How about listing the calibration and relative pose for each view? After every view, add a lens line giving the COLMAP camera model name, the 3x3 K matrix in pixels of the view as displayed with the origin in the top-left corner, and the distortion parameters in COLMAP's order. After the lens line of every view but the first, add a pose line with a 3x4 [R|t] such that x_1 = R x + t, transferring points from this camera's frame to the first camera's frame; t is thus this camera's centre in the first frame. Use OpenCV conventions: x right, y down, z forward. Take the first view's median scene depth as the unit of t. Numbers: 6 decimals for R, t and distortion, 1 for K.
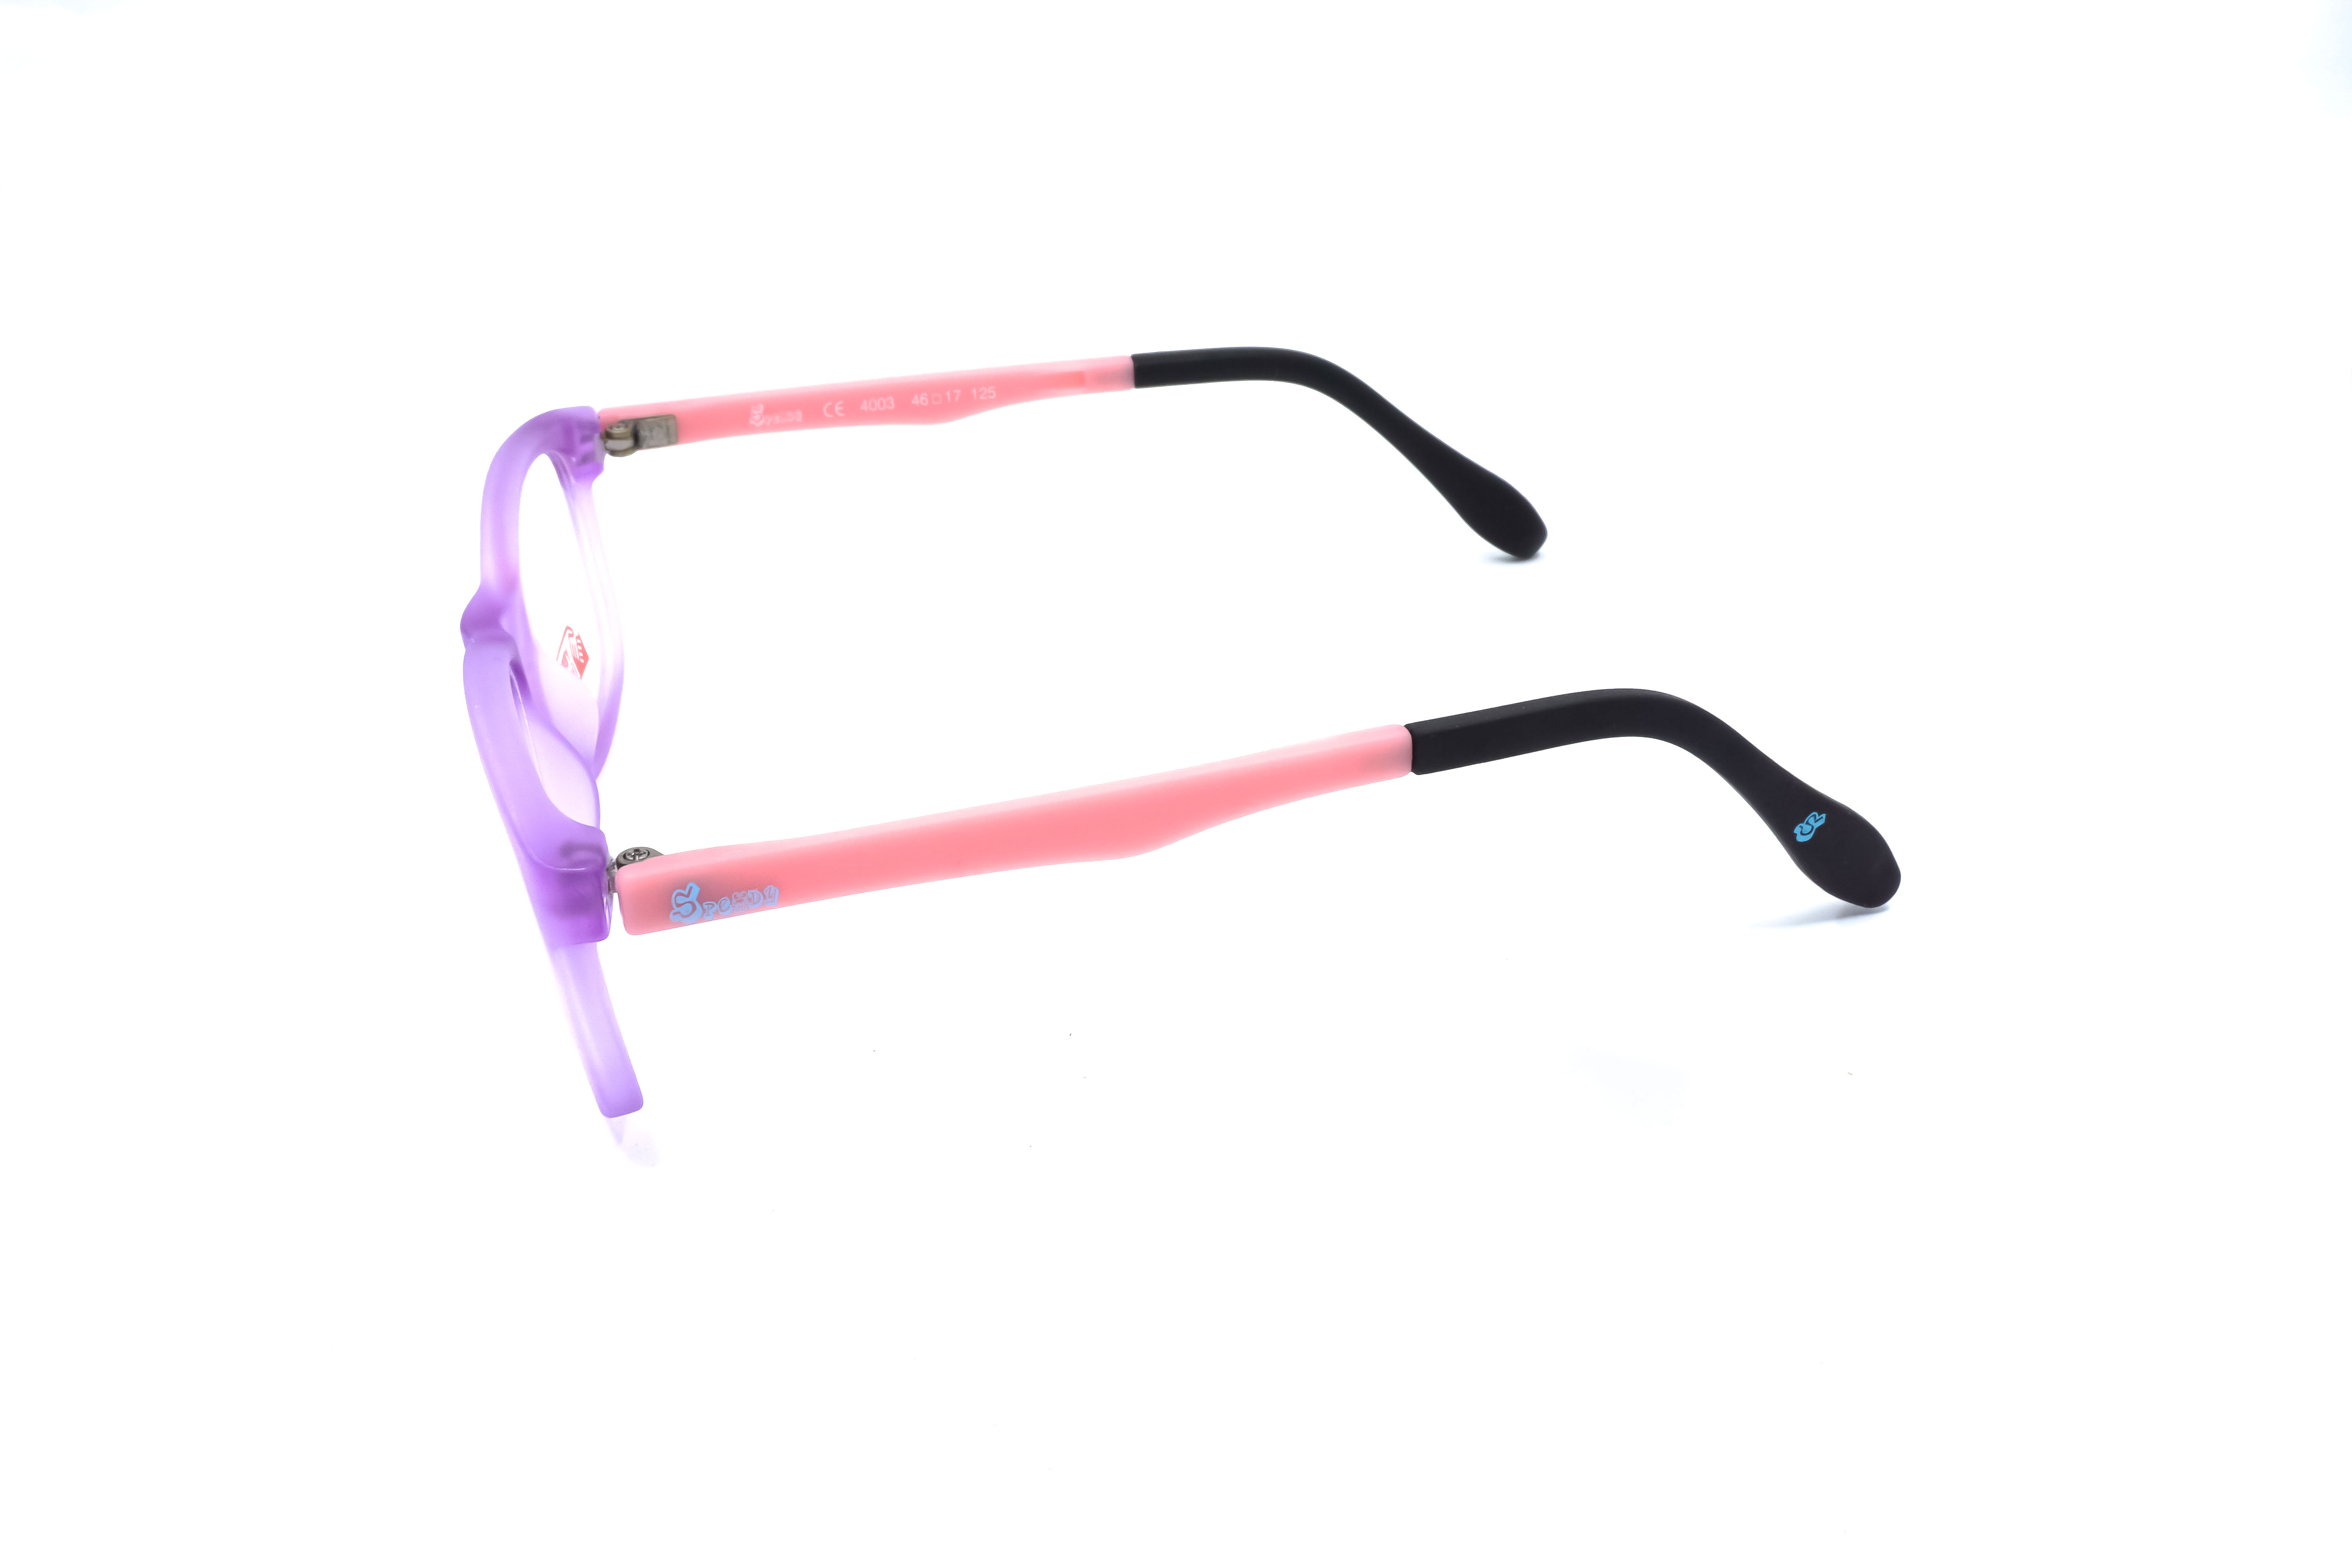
lens RADIAL K [[2424.7, 0, 1172.9], [0, 2424.7, 818.8], [0, 0, 1]] dist [0.009441, 0.006129]
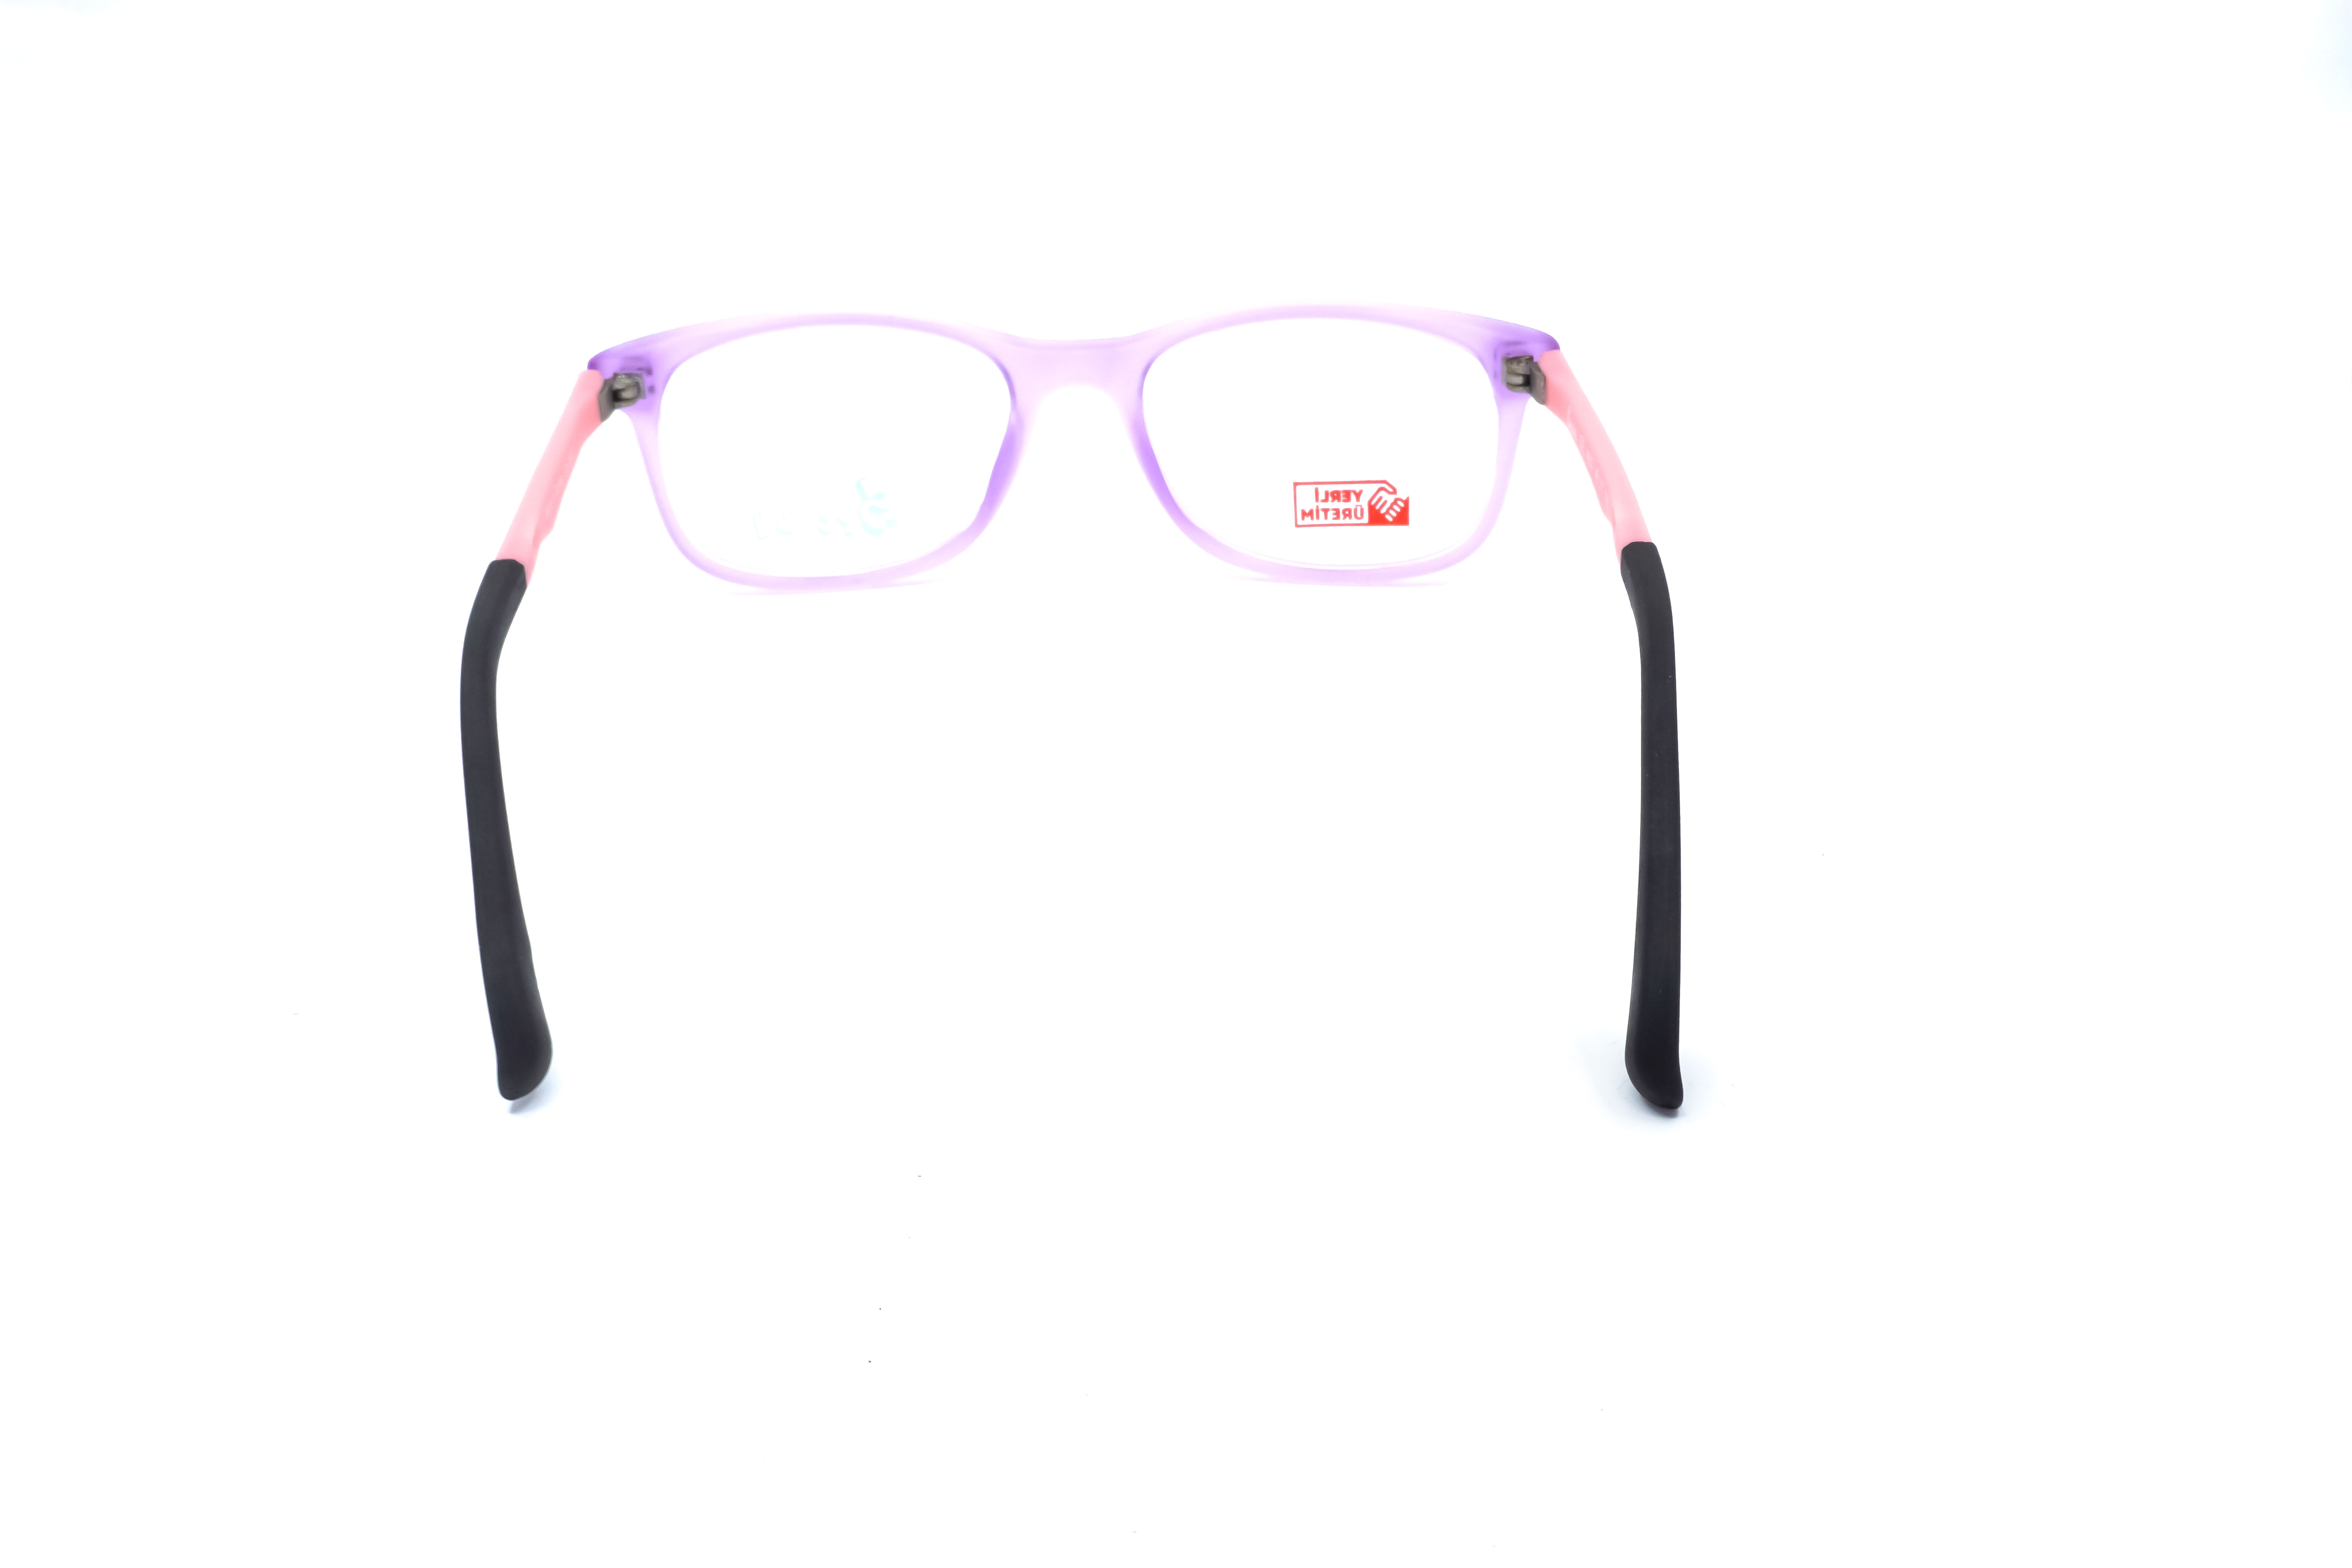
lens RADIAL K [[2437.0, 0, 1186.0], [0, 2437.0, 770.8], [0, 0, 1]] dist [-0.020260, 0.004231]
pose [[-0.258349, 0.458096, -0.850532, 0.766415], [-0.405797, 0.747519, 0.525874, -0.515766], [0.876690, 0.481002, -0.007227, 0.957359]]
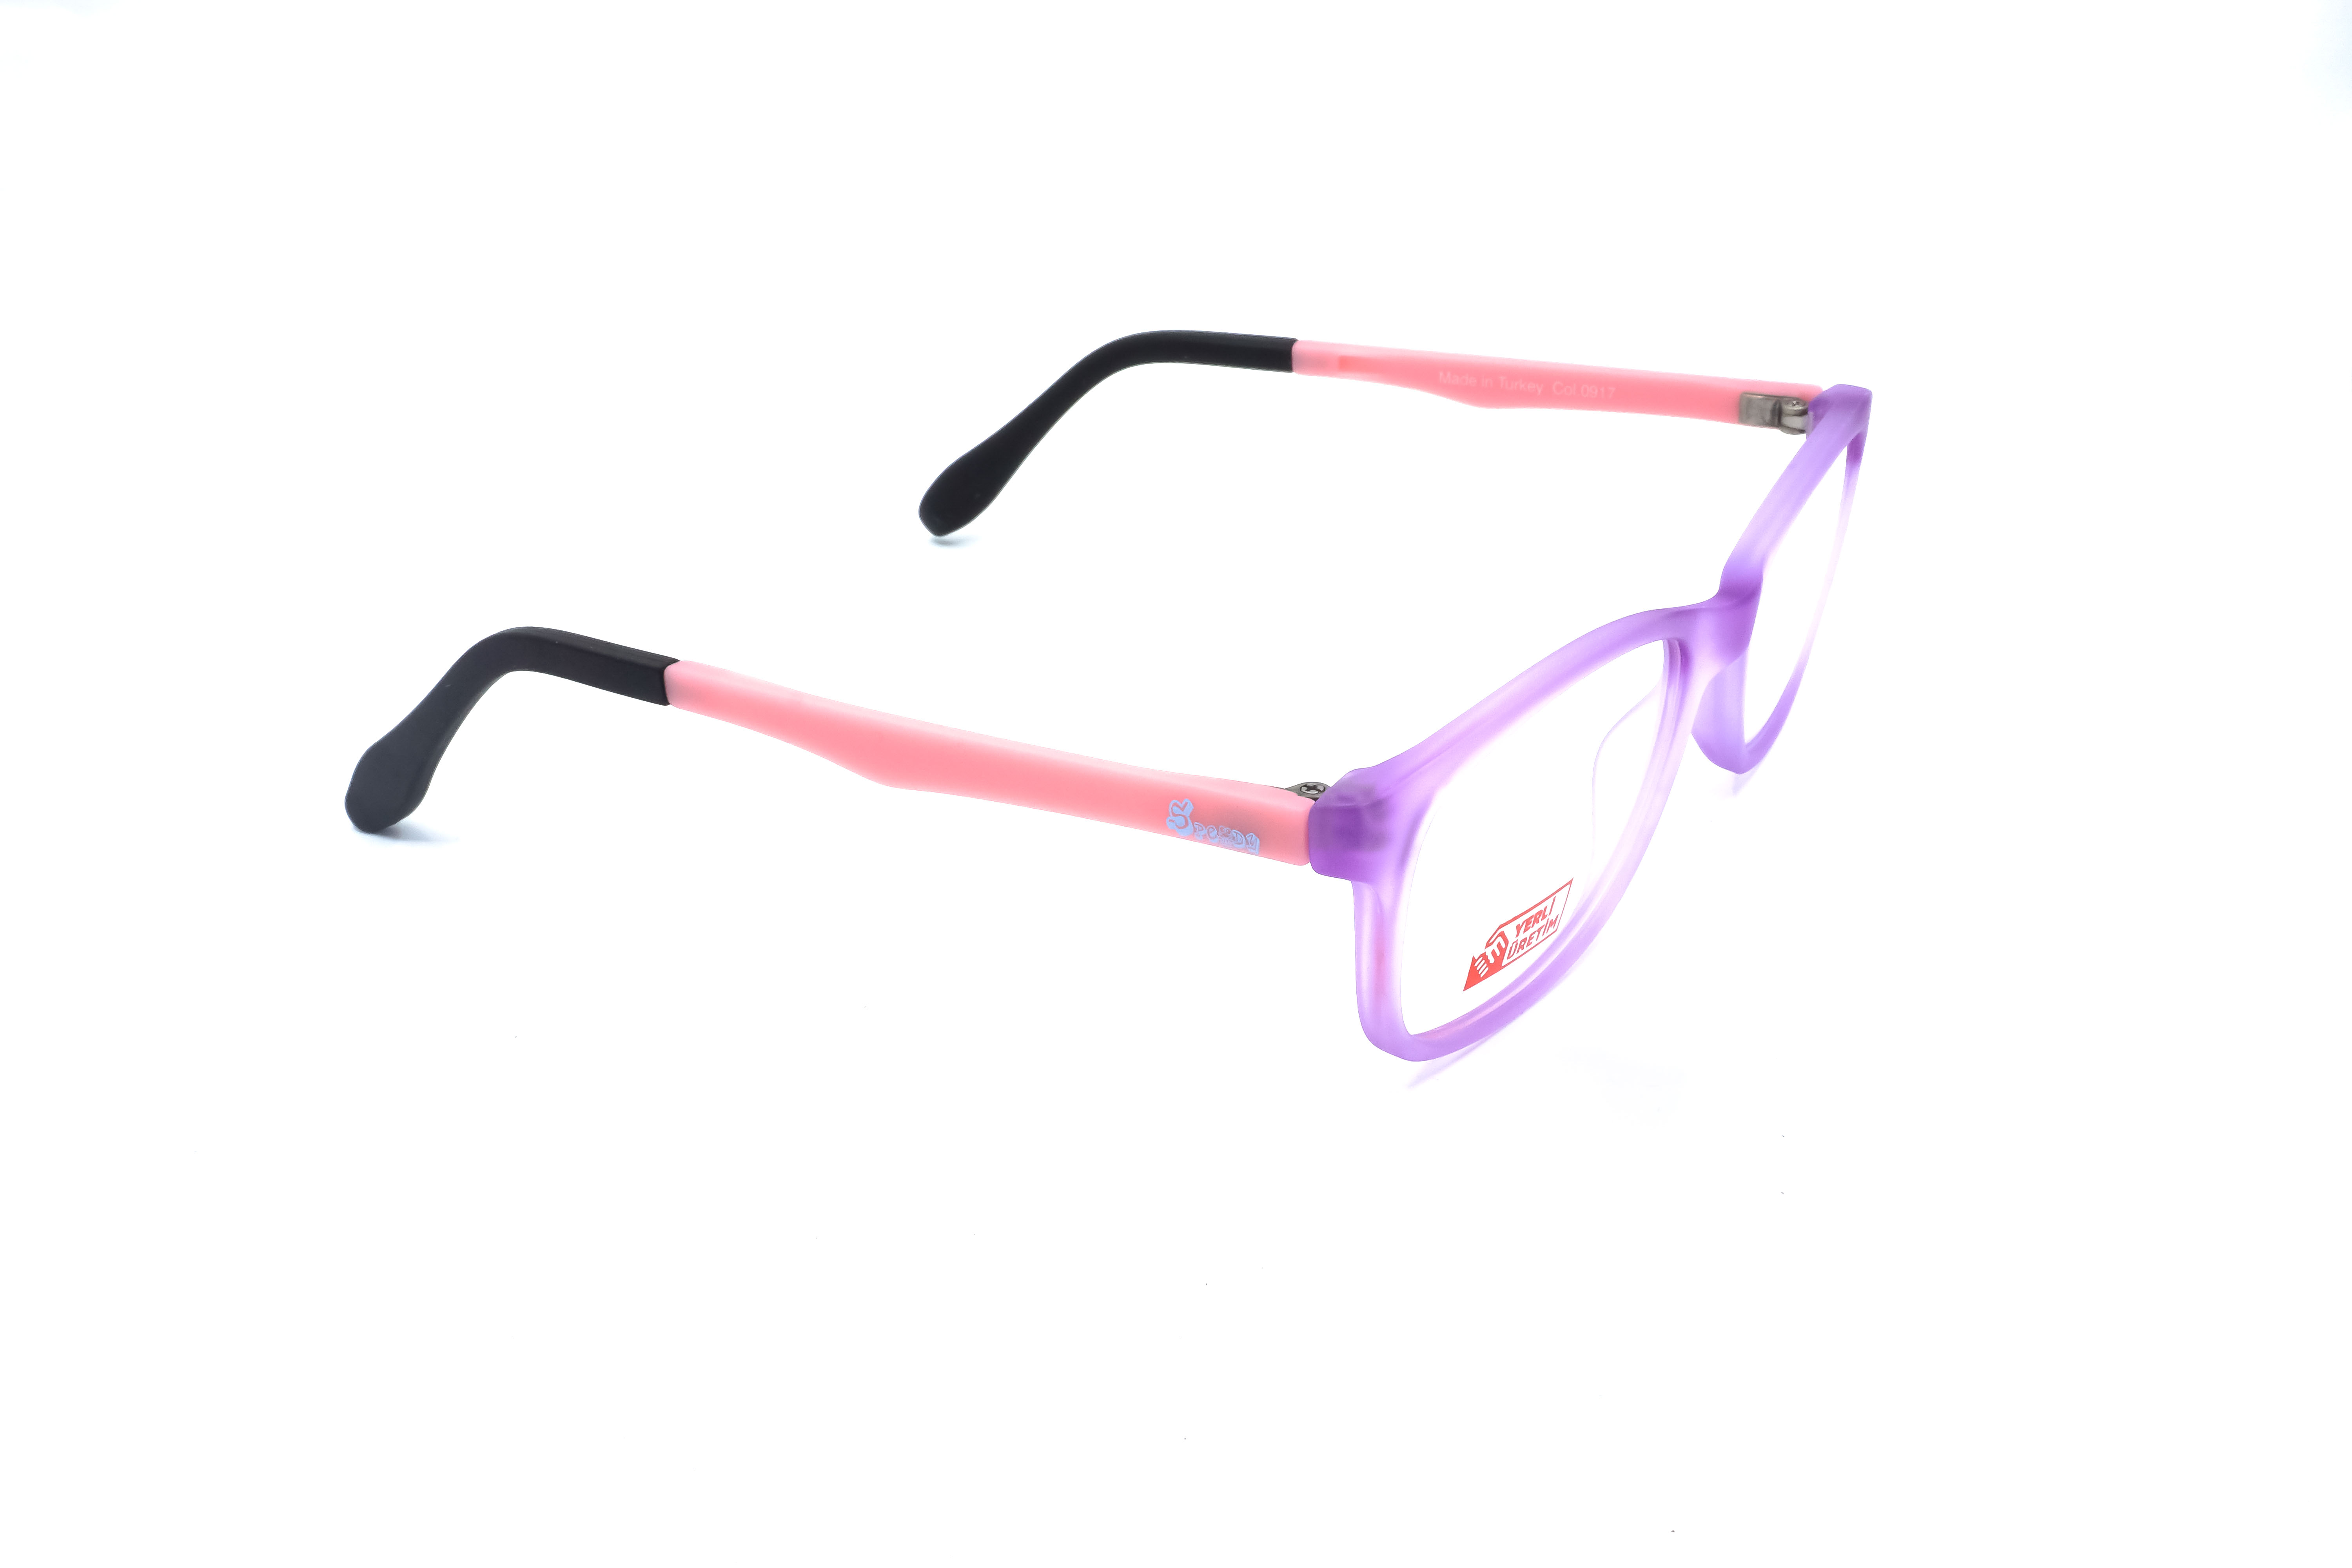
lens RADIAL K [[2437.0, 0, 1186.0], [0, 2437.0, 770.8], [0, 0, 1]] dist [-0.020260, 0.004231]
pose [[-0.688307, -0.260707, 0.676953, -0.663280], [0.385787, 0.658729, 0.645945, -0.608443], [-0.614331, 0.705768, -0.352830, 1.243221]]
